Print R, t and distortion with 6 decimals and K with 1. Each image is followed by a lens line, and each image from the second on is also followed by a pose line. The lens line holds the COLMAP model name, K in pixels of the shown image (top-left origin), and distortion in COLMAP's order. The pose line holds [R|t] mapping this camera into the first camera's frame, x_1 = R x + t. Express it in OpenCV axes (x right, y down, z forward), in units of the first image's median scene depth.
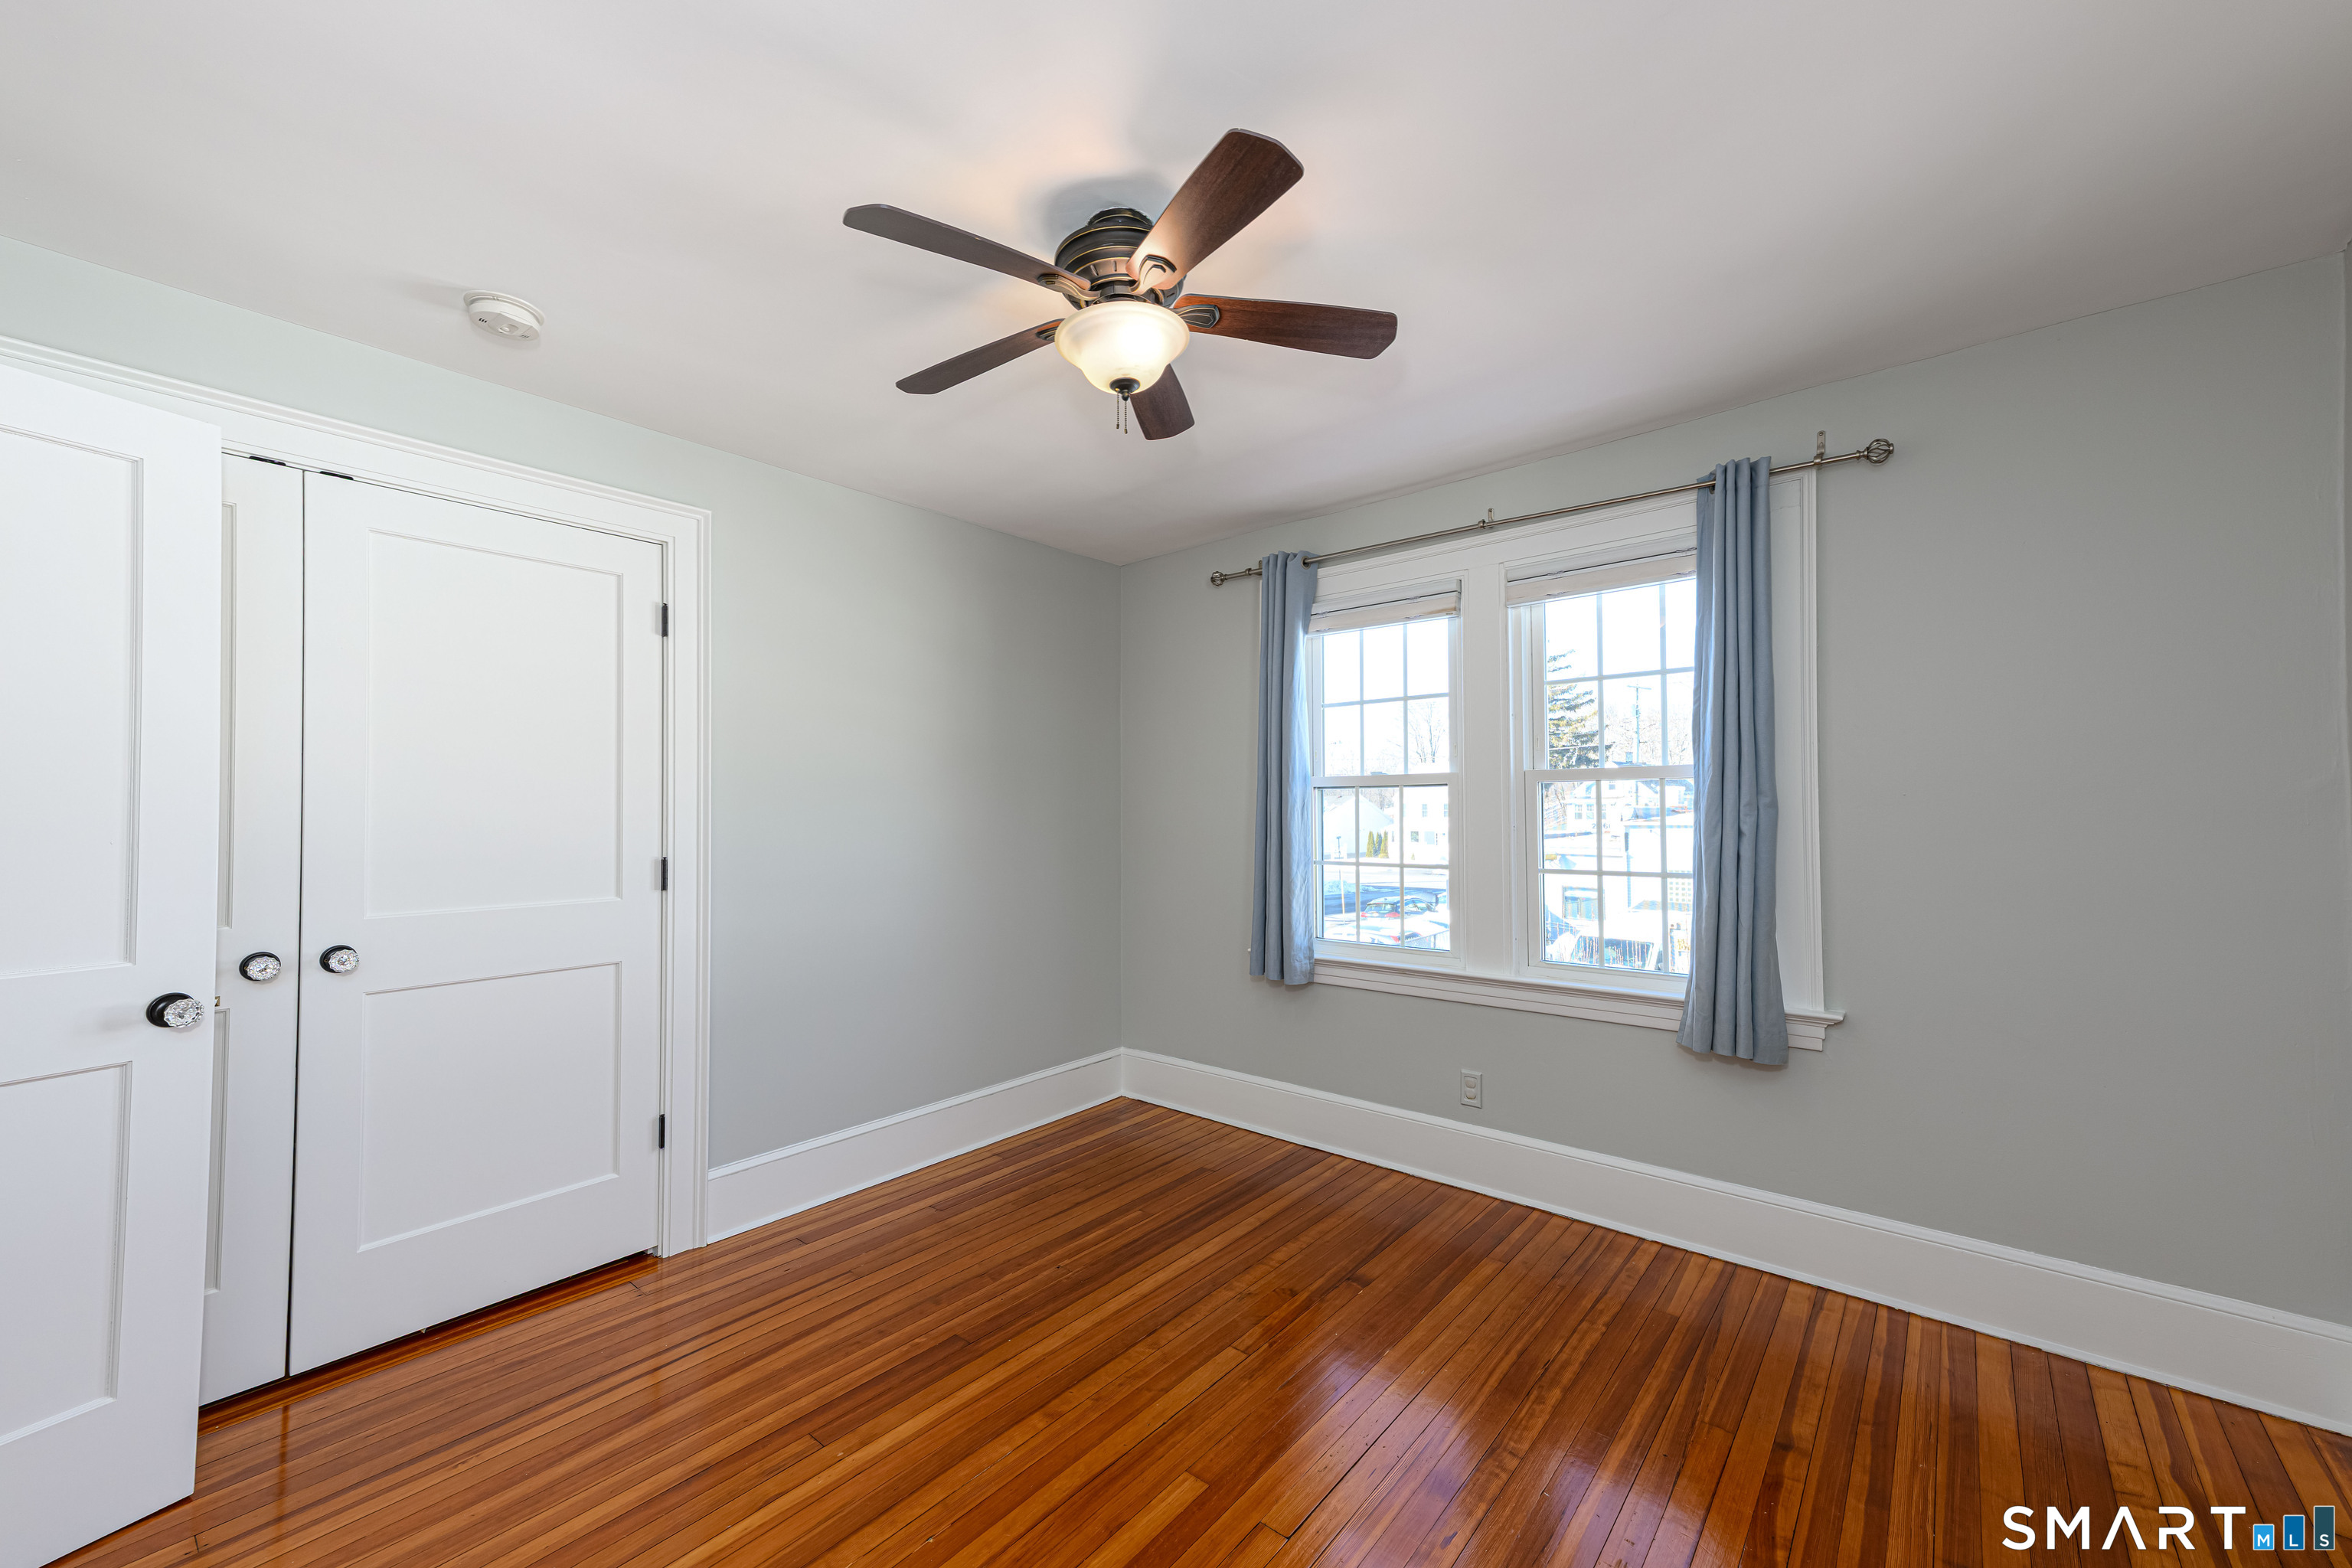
lens RADIAL K [[924.2, 0, 1164.2], [0, 924.2, 797.8], [0, 0, 1]] dist [0.026666, -0.000081]
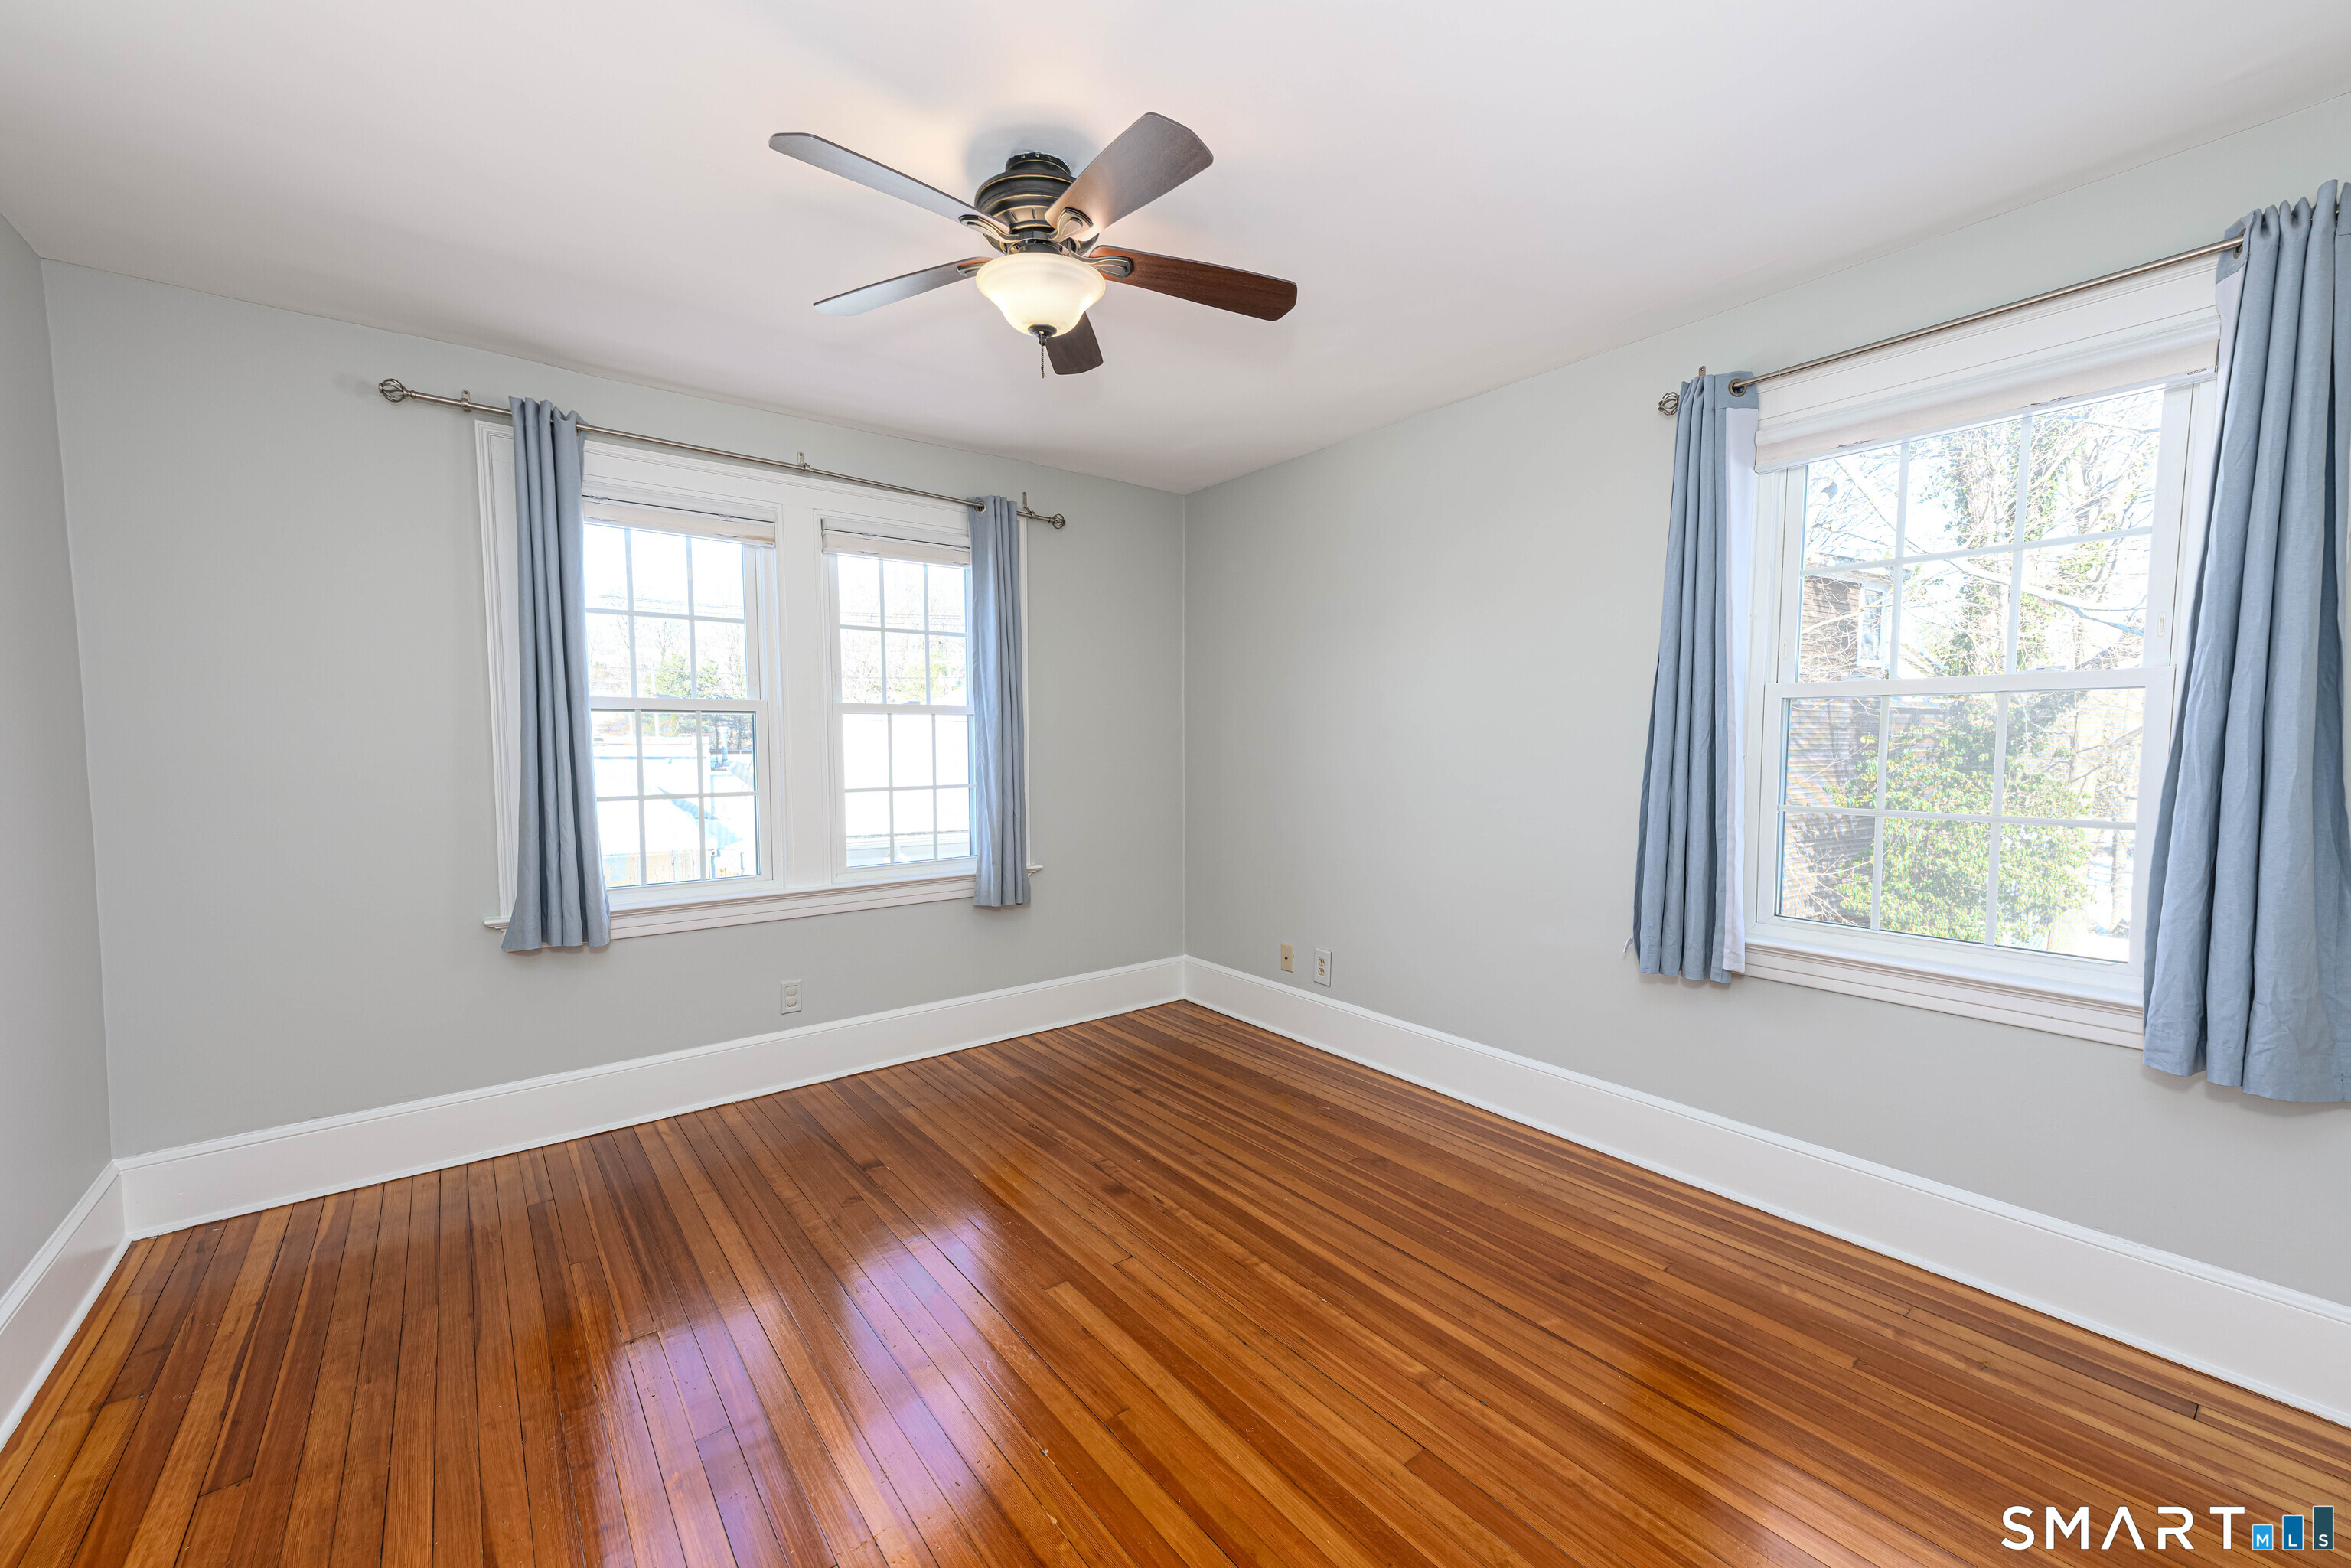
lens RADIAL K [[923.8, 0, 1163.7], [0, 923.8, 797.8], [0, 0, 1]] dist [0.026666, -0.000081]
pose [[0.207084, -0.058890, 0.976549, -0.688657], [-0.014489, 0.997893, 0.063250, 0.009479], [-0.978216, -0.027247, 0.205795, 0.403086]]
